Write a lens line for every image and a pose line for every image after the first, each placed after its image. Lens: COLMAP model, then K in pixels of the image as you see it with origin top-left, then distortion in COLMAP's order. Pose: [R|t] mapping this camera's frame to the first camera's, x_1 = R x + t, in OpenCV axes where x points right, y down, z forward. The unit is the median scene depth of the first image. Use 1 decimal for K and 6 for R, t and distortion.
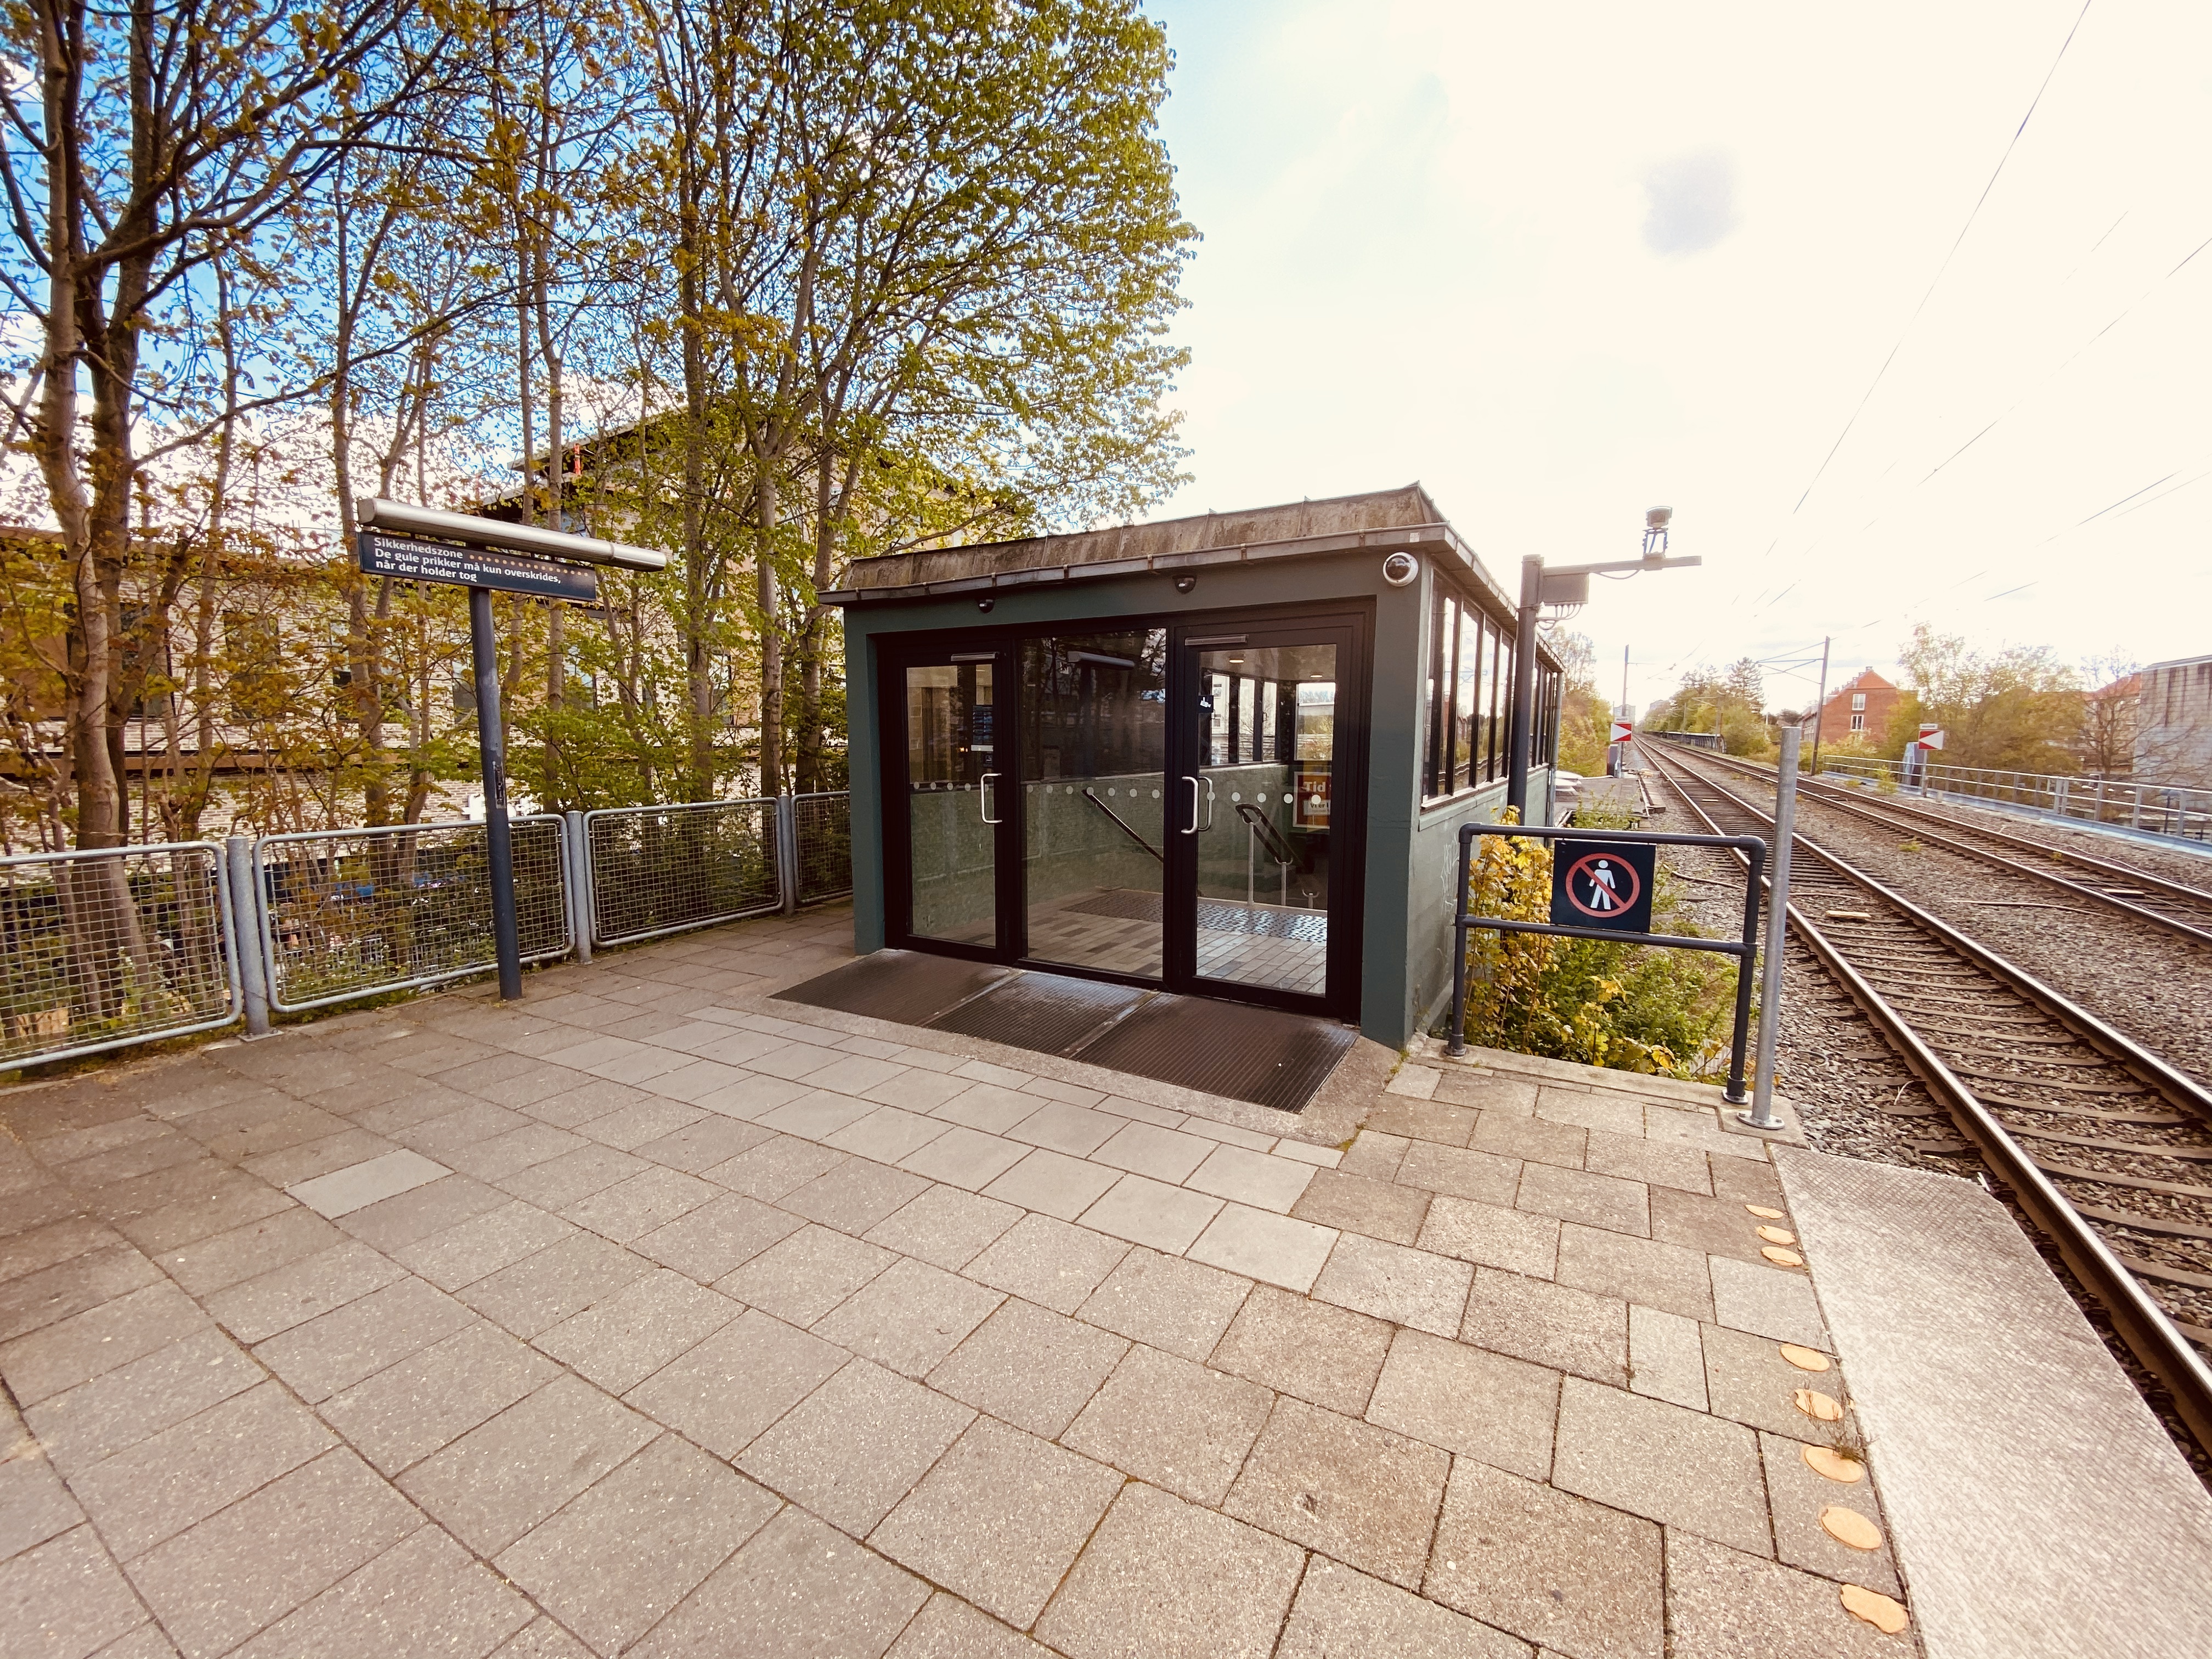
lens RADIAL K [[909.2, 0, 1104.9], [0, 909.2, 832.7], [0, 0, 1]] dist [-0.016064, -0.000853]
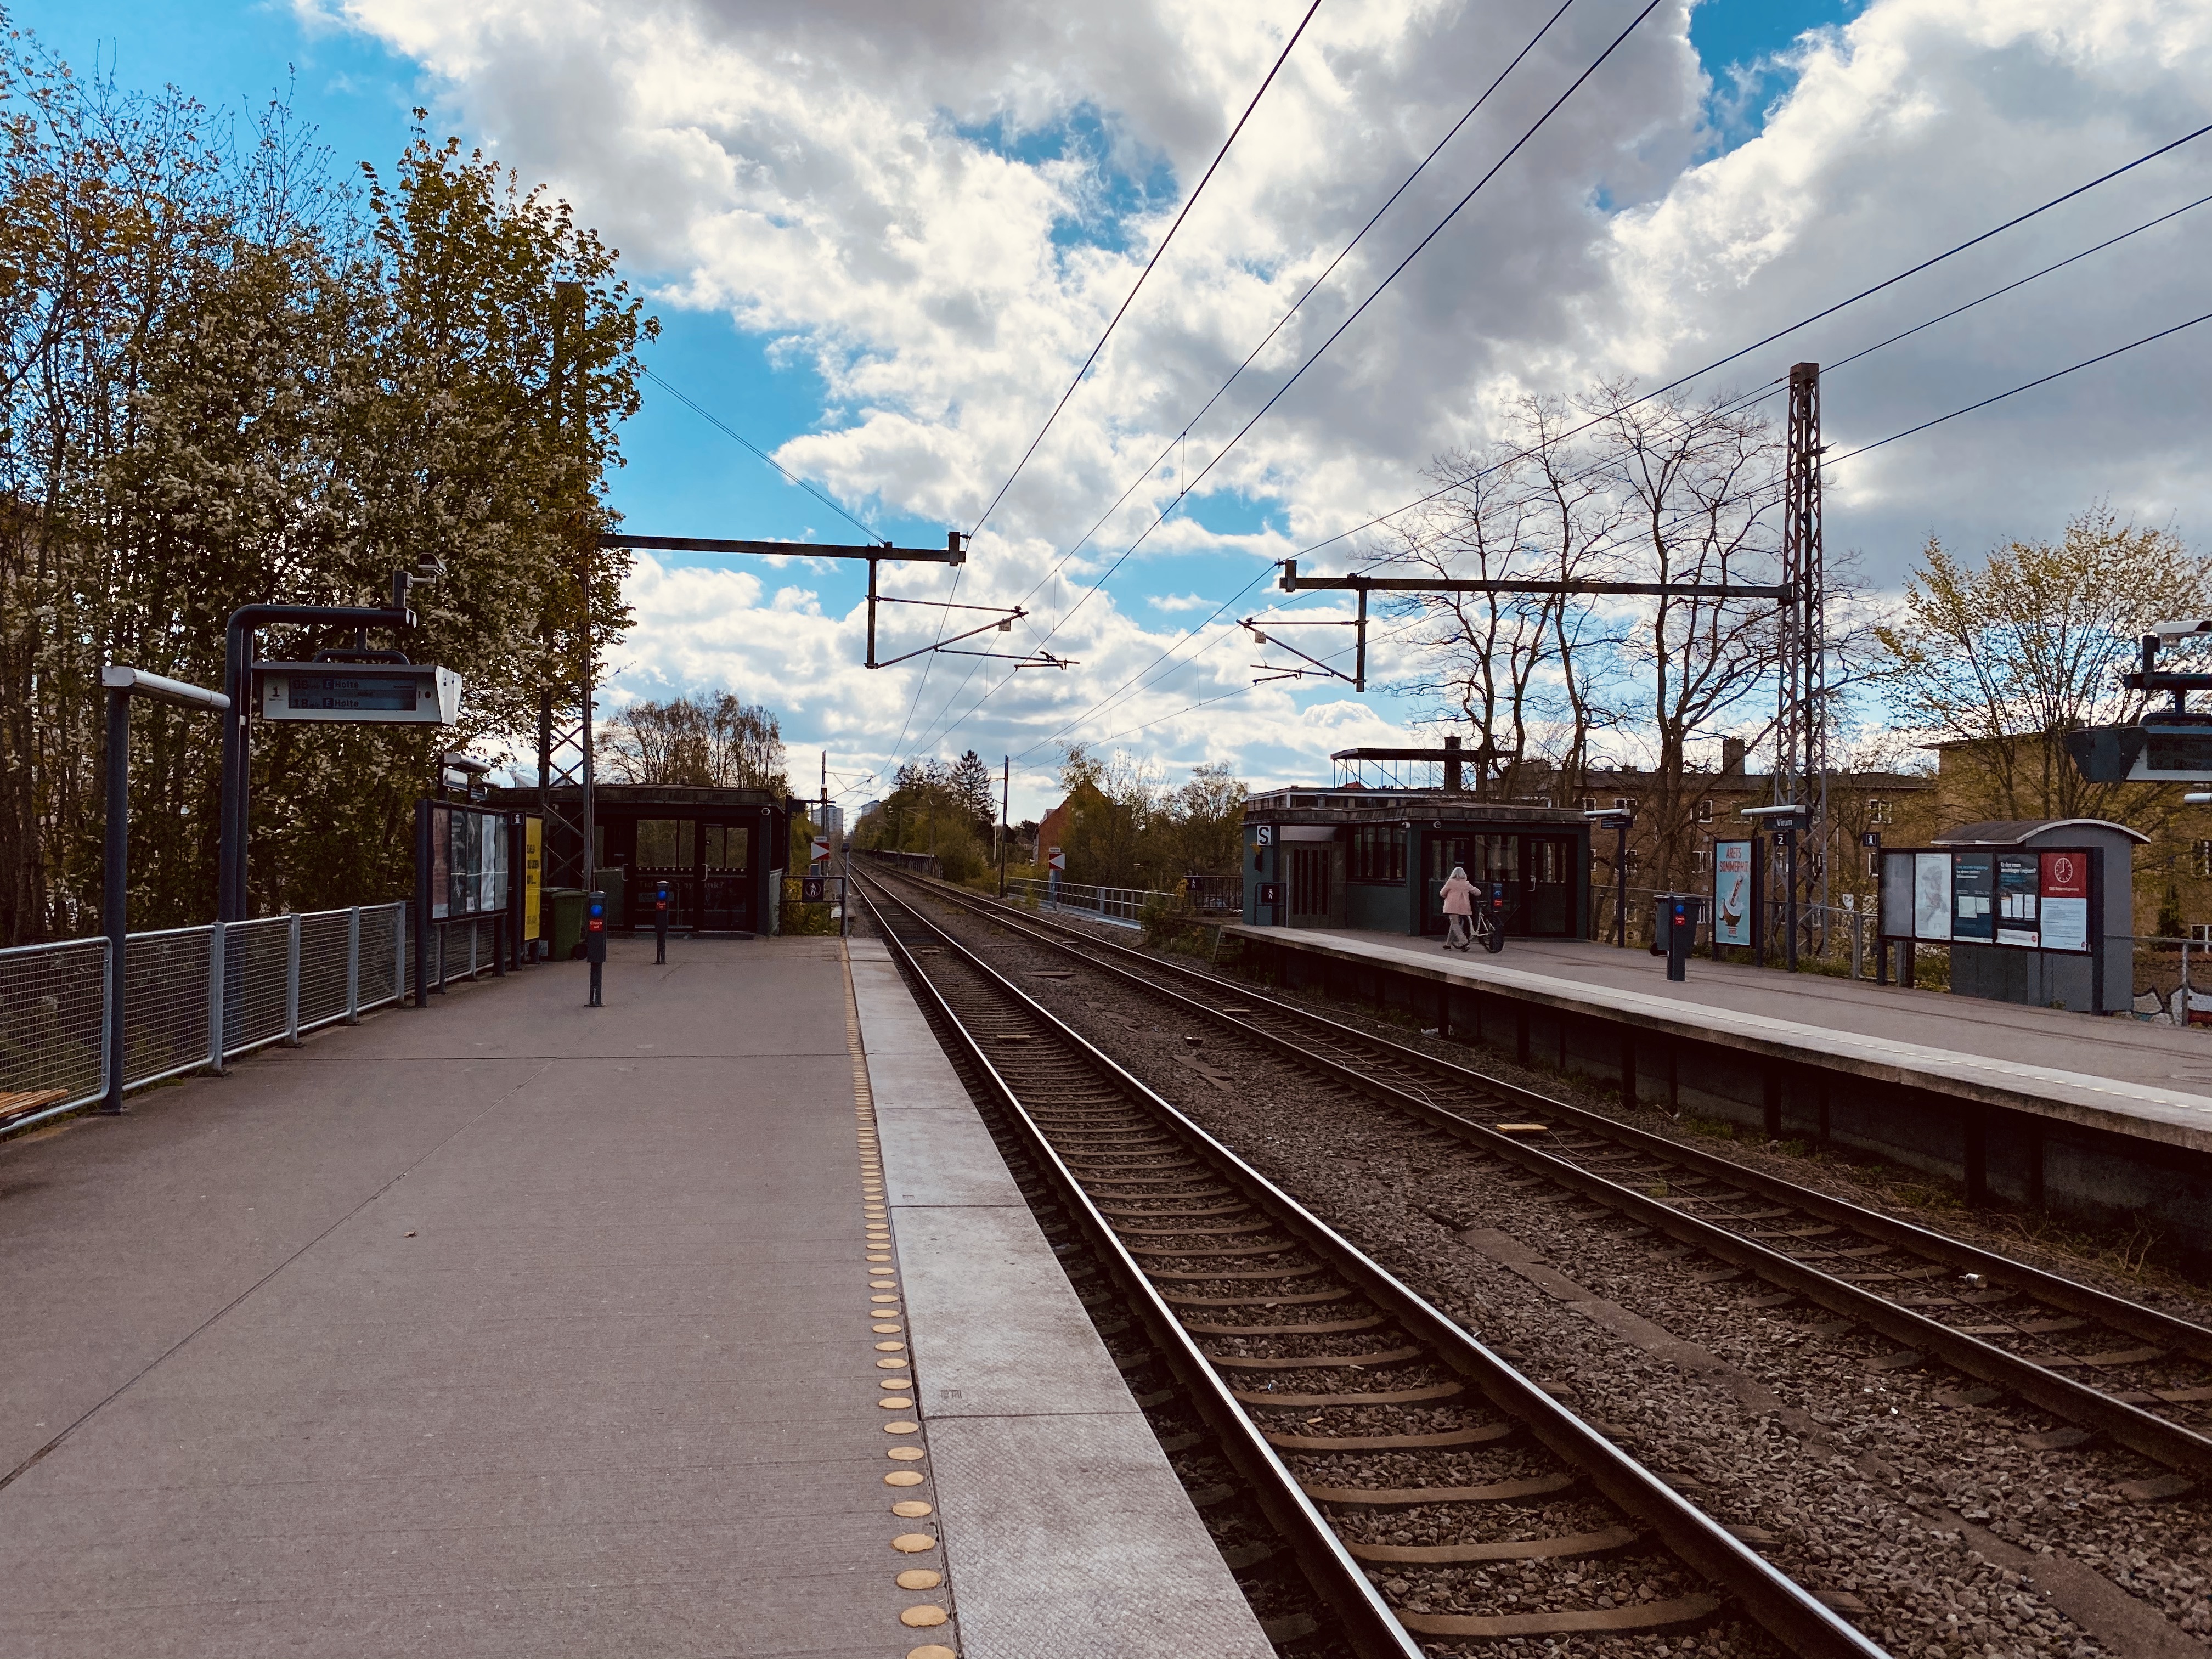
lens RADIAL K [[1689.0, 0, 1105.6], [0, 1689.0, 829.5], [0, 0, 1]] dist [-0.004959, -0.008488]
pose [[0.776627, 0.021456, 0.629596, -0.353408], [0.053722, 0.993523, -0.100127, 0.067691], [-0.627666, 0.111584, 0.770444, -0.627140]]
